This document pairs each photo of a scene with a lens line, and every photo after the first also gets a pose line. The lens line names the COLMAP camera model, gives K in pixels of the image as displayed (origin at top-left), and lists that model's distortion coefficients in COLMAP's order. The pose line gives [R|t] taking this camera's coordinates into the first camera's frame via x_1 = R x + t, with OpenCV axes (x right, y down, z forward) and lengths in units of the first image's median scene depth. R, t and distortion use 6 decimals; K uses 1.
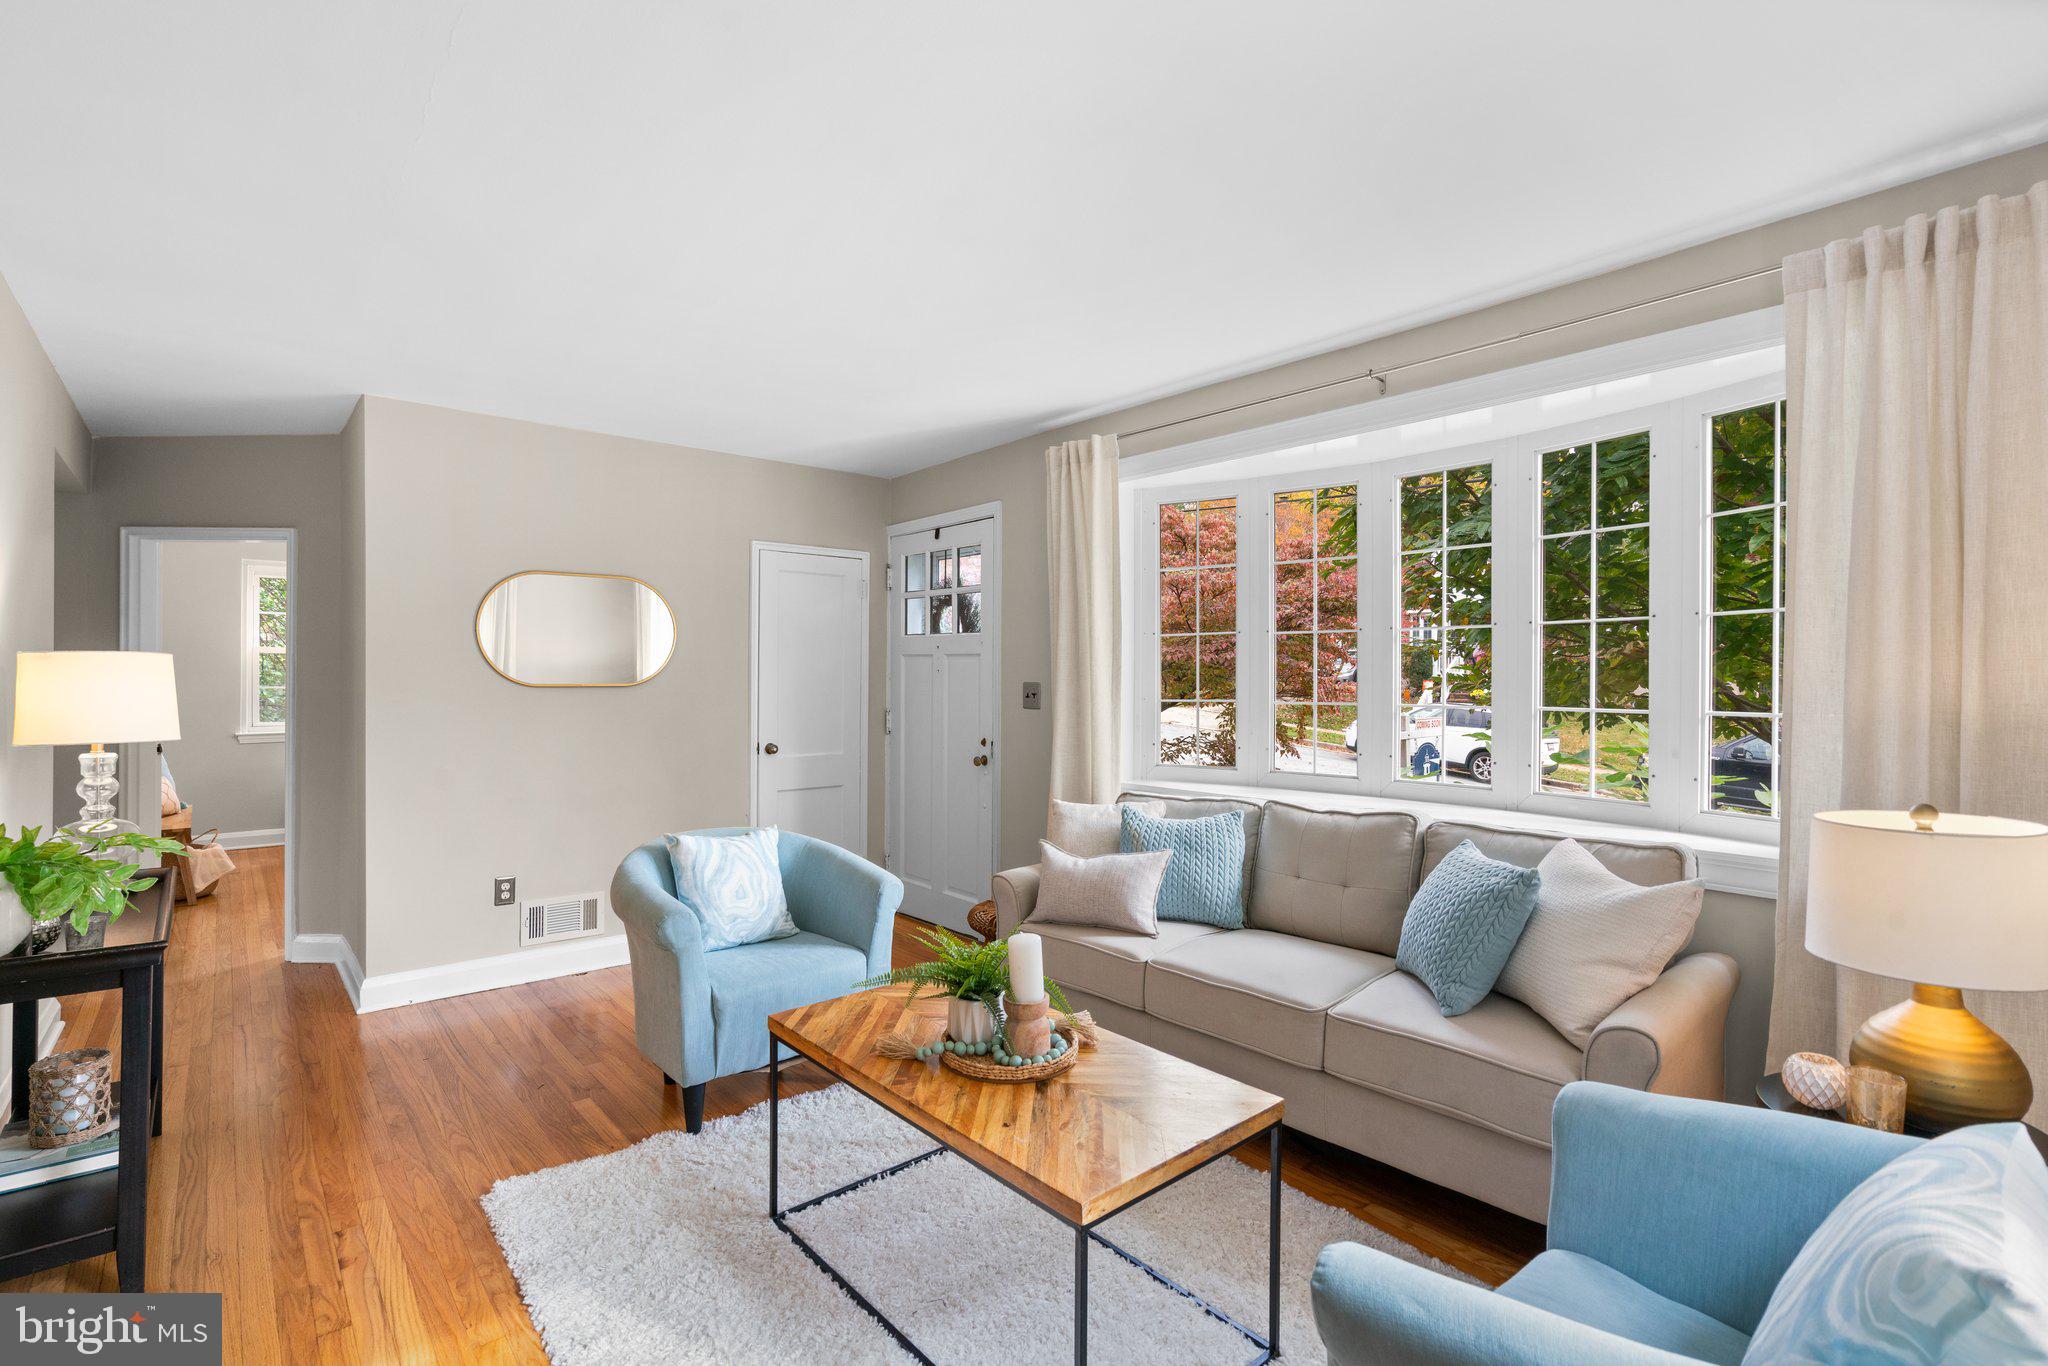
lens RADIAL K [[936.7, 0, 1024.4], [0, 936.7, 683.8], [0, 0, 1]] dist [-0.010291, 0.003760]
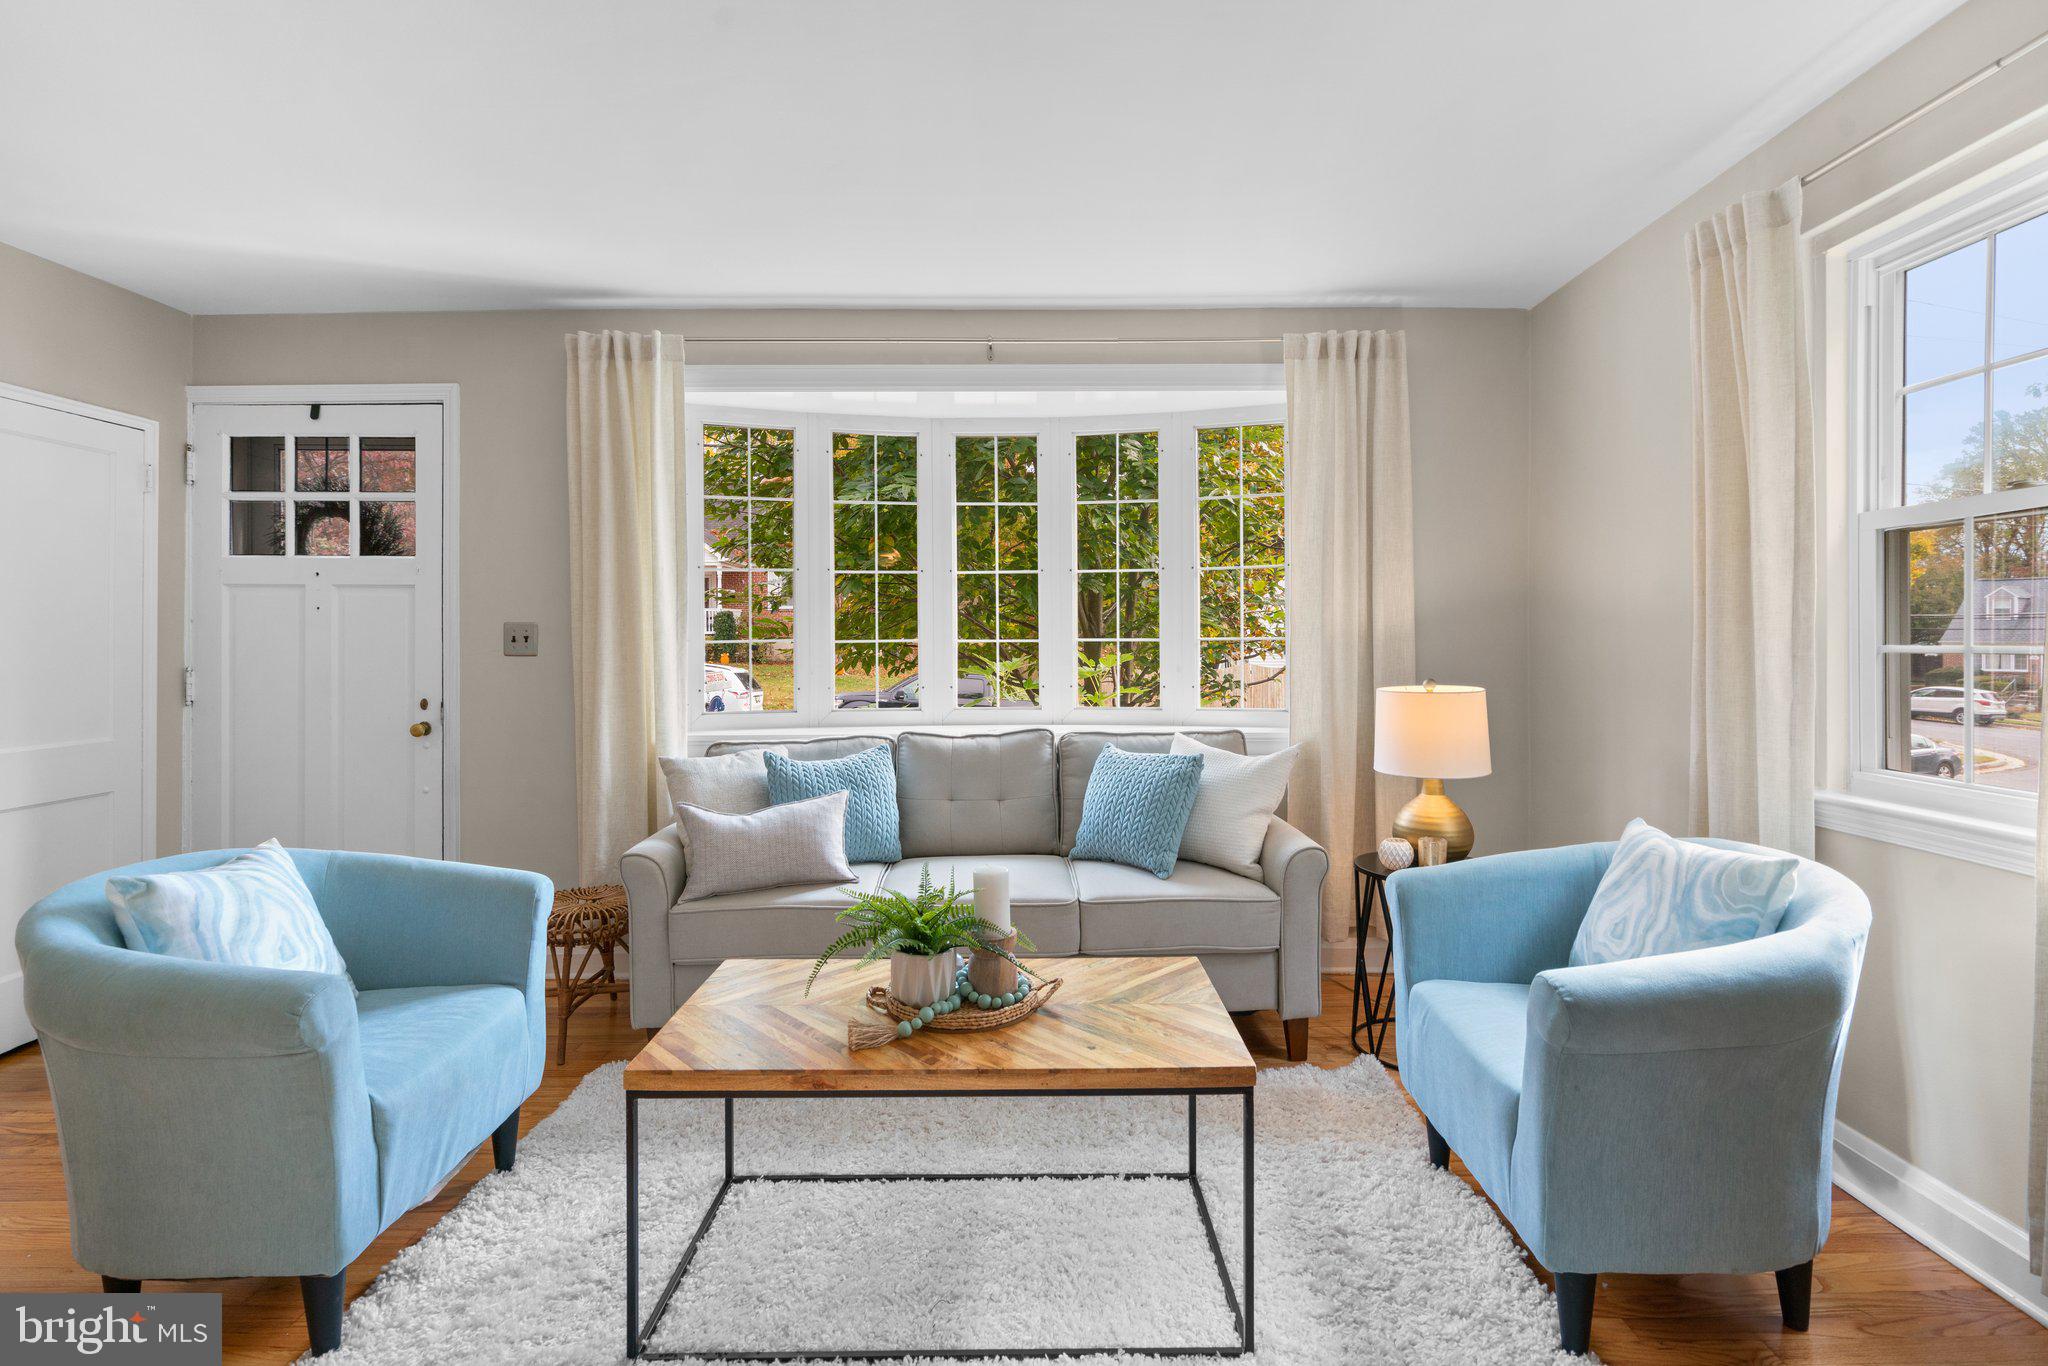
lens RADIAL K [[936.7, 0, 1036.9], [0, 936.7, 646.2], [0, 0, 1]] dist [-0.010291, 0.003760]
pose [[0.650574, -0.010547, 0.759369, -0.438345], [0.012633, 0.999916, 0.003065, 0.030167], [-0.759338, 0.007599, 0.650652, 0.230333]]
